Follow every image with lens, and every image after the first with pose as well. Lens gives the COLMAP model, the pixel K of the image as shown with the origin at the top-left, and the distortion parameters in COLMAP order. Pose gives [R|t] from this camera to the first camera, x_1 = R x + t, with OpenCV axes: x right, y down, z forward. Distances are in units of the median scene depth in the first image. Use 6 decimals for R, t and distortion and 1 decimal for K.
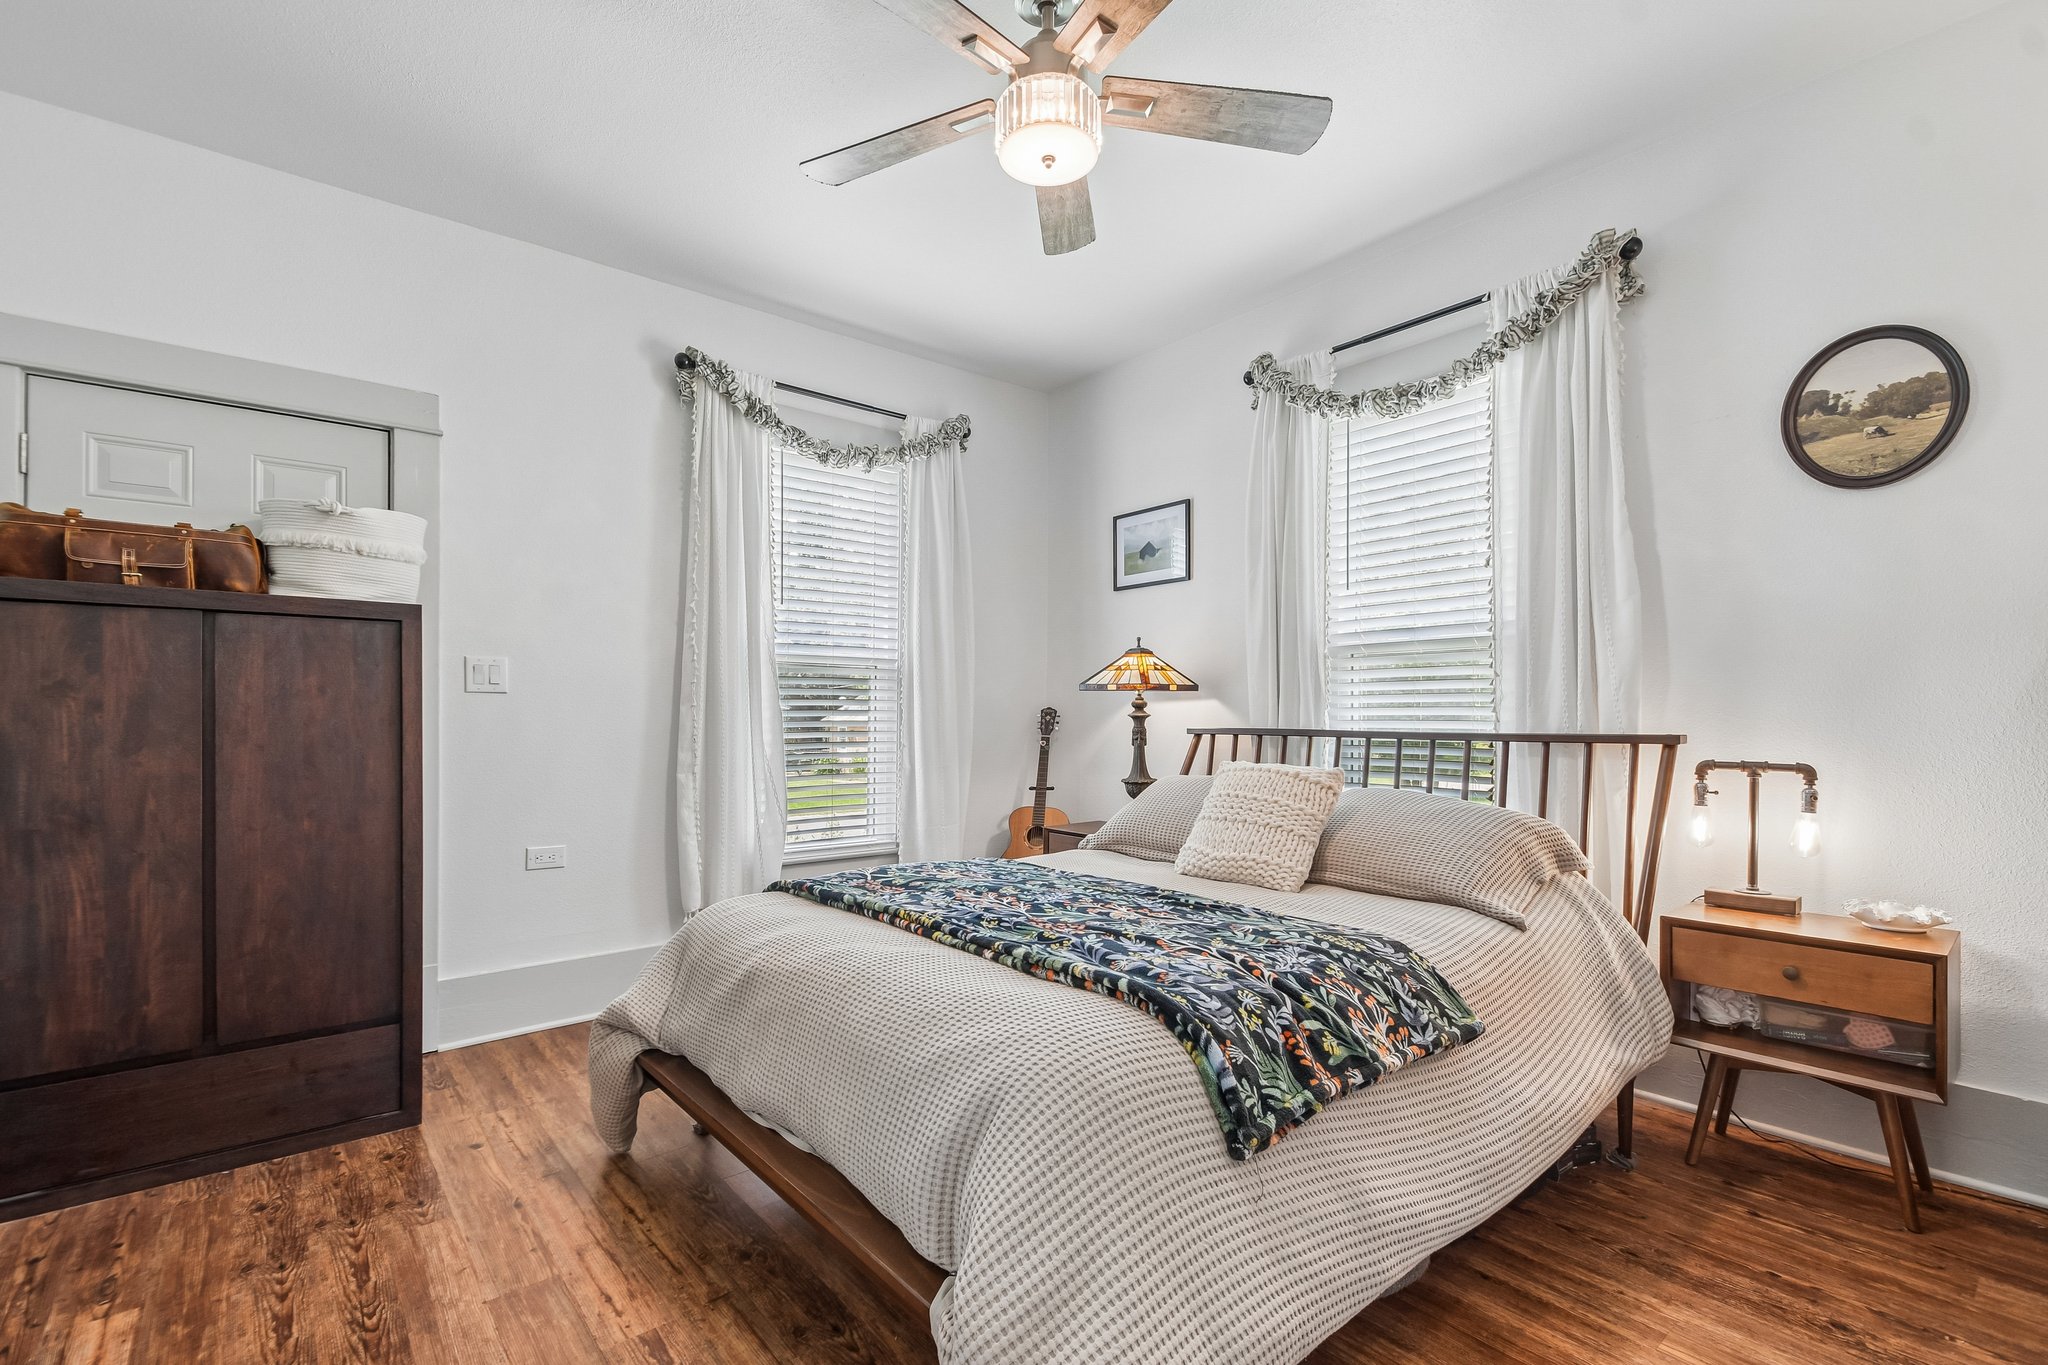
lens RADIAL K [[890.6, 0, 1017.2], [0, 890.6, 714.8], [0, 0, 1]] dist [0.018557, -0.011667]
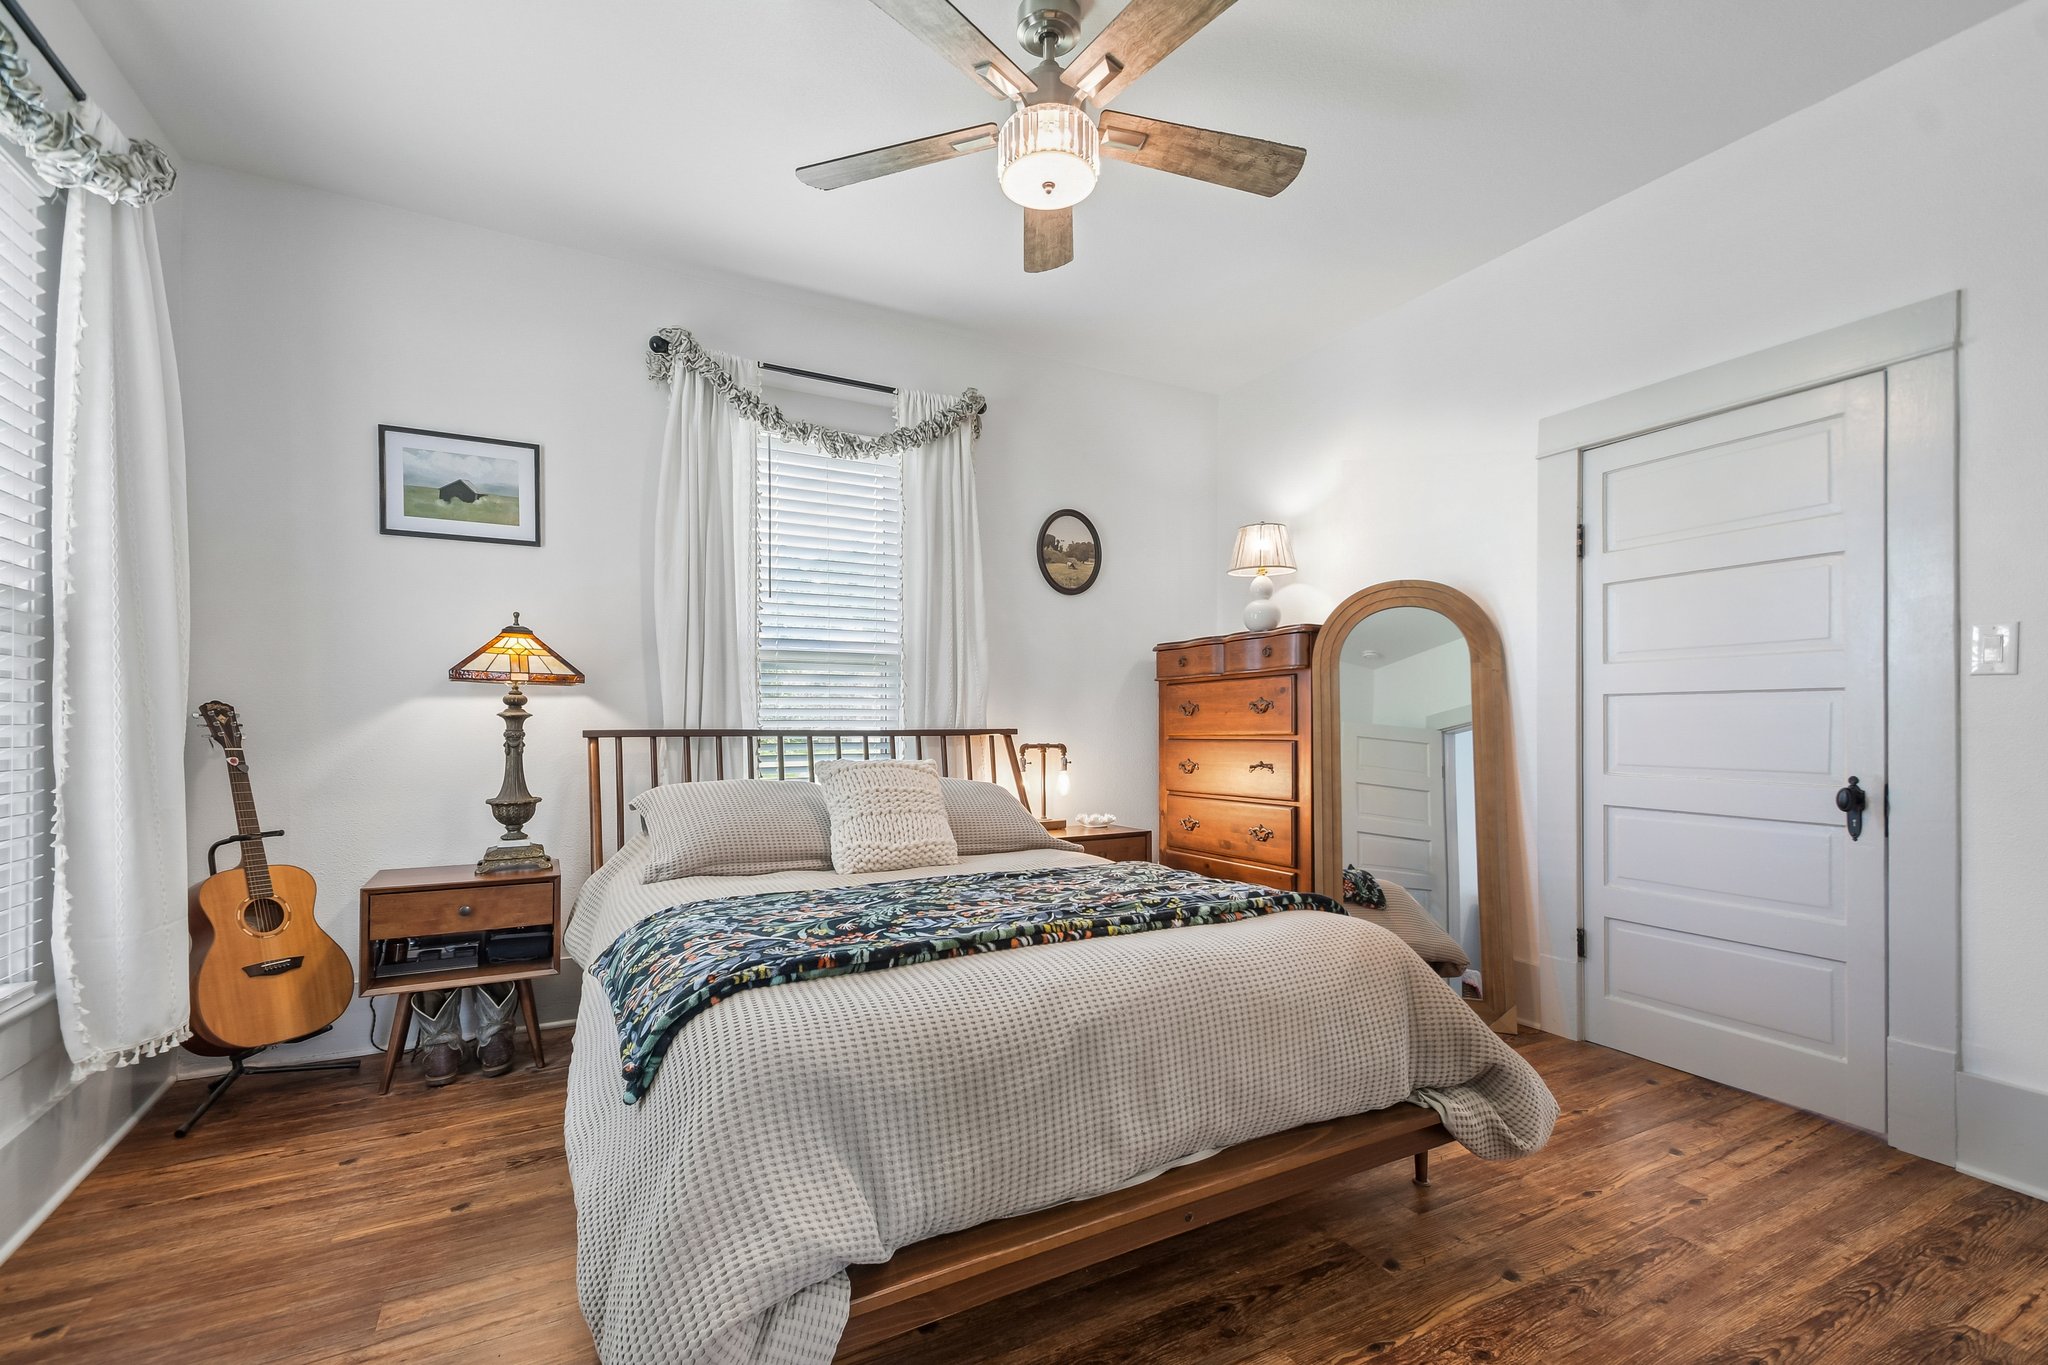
lens RADIAL K [[867.4, 0, 1021.4], [0, 867.4, 723.3], [0, 0, 1]] dist [0.018724, -0.000084]
pose [[0.217365, -0.000796, 0.976090, -0.809109], [0.000646, 1.000000, 0.000672, 0.013039], [-0.976090, 0.000484, 0.217365, 0.680330]]
